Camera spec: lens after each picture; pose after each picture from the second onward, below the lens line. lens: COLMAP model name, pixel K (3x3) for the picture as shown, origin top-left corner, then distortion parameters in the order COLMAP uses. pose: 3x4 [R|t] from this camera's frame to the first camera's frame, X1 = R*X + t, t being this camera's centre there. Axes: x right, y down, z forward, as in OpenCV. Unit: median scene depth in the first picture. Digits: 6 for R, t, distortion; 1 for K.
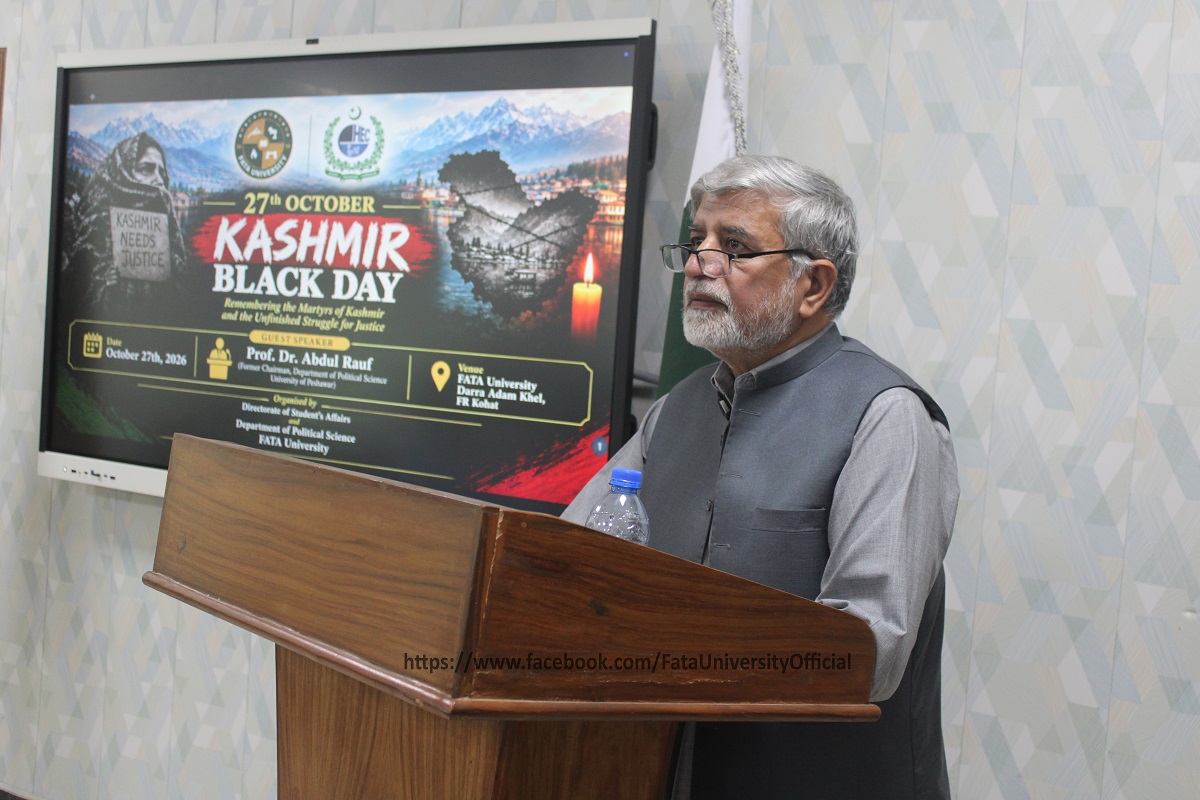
lens RADIAL K [[1564.8, 0, 600.0], [0, 1564.8, 400.0], [0, 0, 1]] dist [-0.067650, 0.043587]
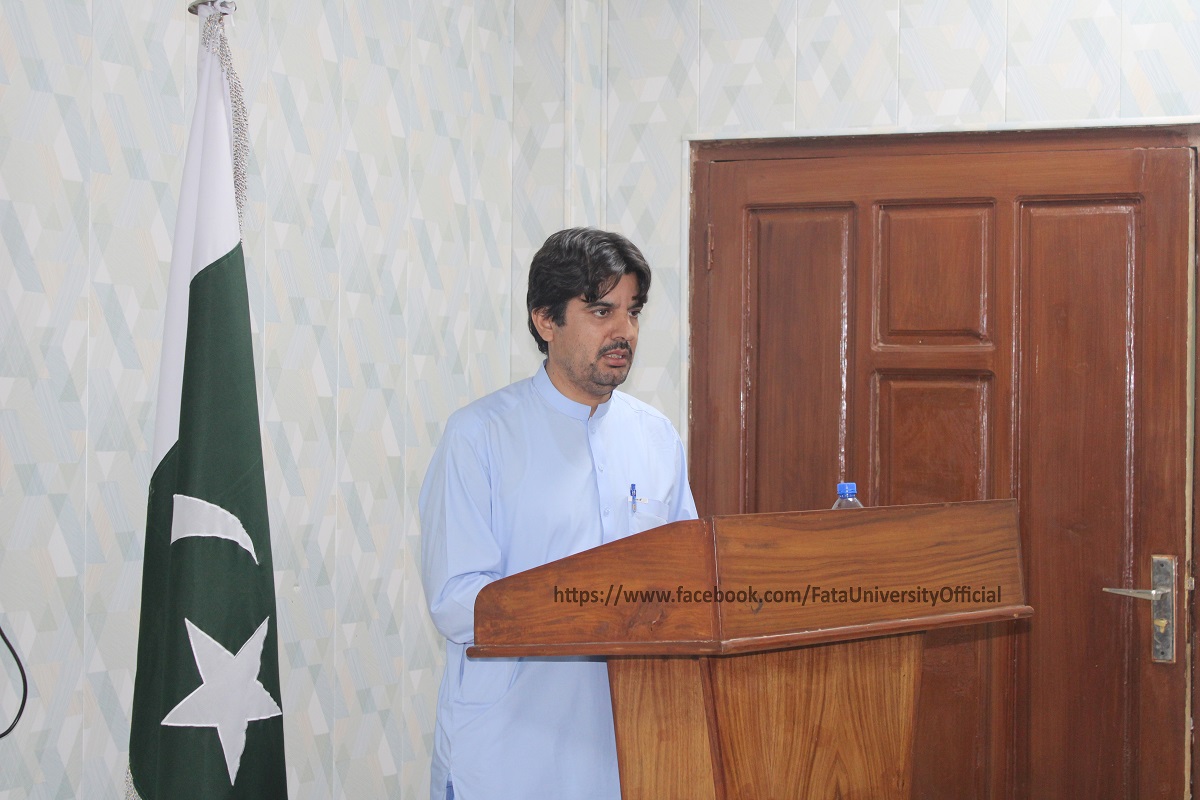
lens RADIAL K [[2097.8, 0, 600.0], [0, 2097.8, 400.0], [0, 0, 1]] dist [-0.002043, 0.010552]
pose [[-0.068928, -0.077118, 0.994637, -1.018557], [0.036878, 0.996129, 0.079789, -0.107384], [-0.996940, 0.042180, -0.065817, 0.678475]]
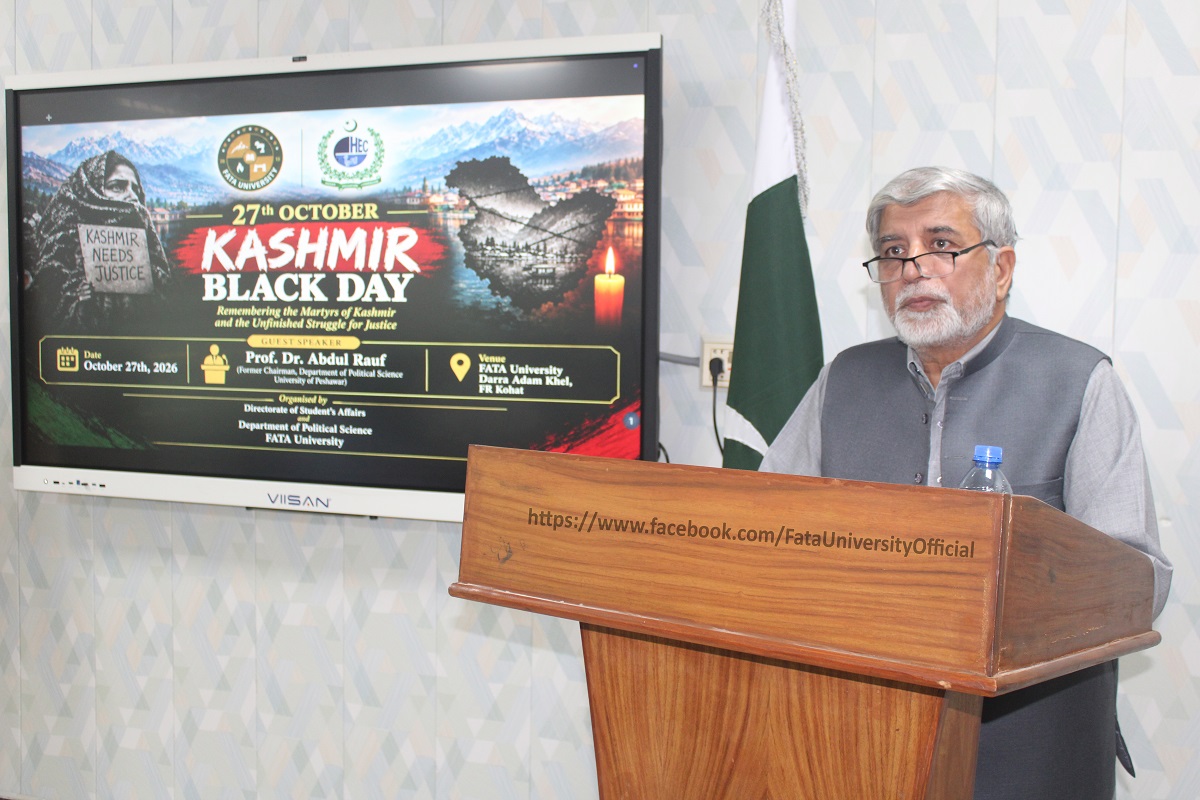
lens RADIAL K [[1336.6, 0, 600.0], [0, 1336.6, 400.0], [0, 0, 1]] dist [-0.095247, 0.082828]
pose [[0.969554, -0.073670, 0.233532, -0.225798], [0.067030, 0.997092, 0.036254, -0.019509], [-0.235523, -0.019497, 0.971673, 0.078642]]
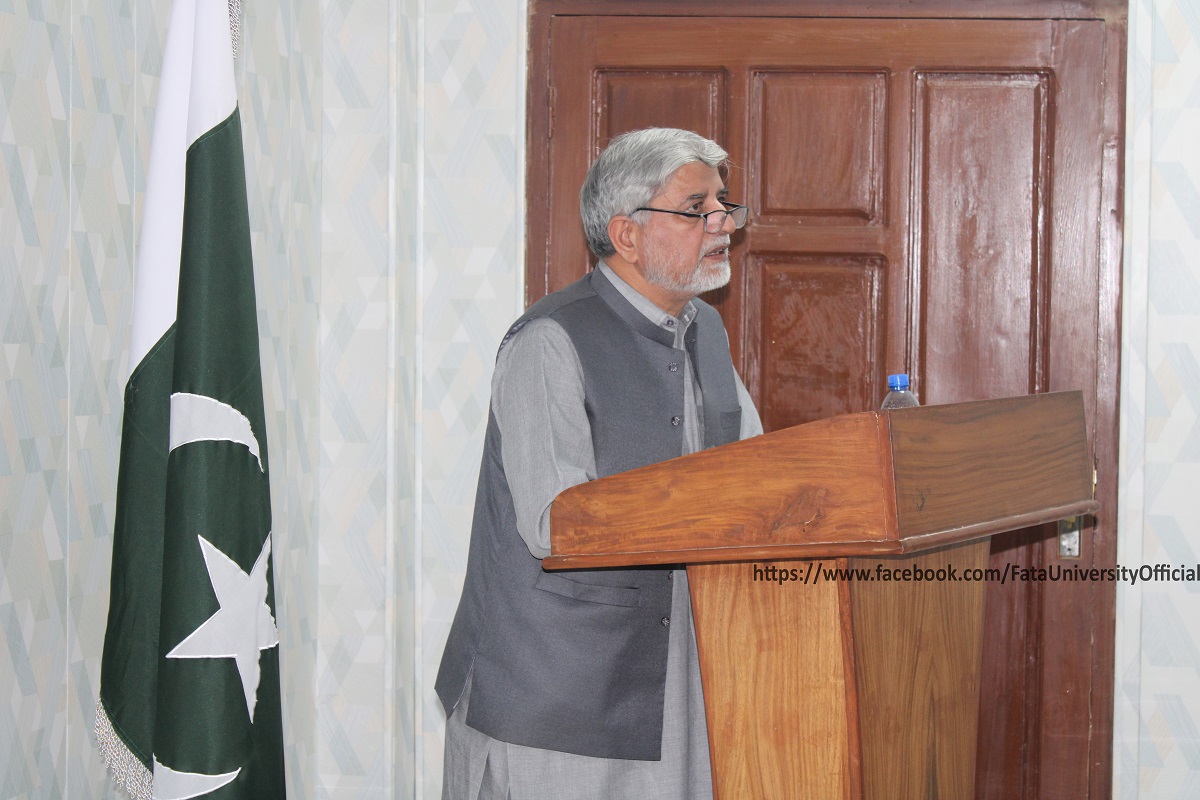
lens RADIAL K [[2501.4, 0, 600.0], [0, 2501.4, 400.0], [0, 0, 1]] dist [0.044278, 0.224603]
pose [[-0.339236, -0.121722, 0.932793, -1.039232], [0.010440, 0.991045, 0.133120, -0.124078], [-0.940644, 0.054897, -0.334927, 1.013733]]
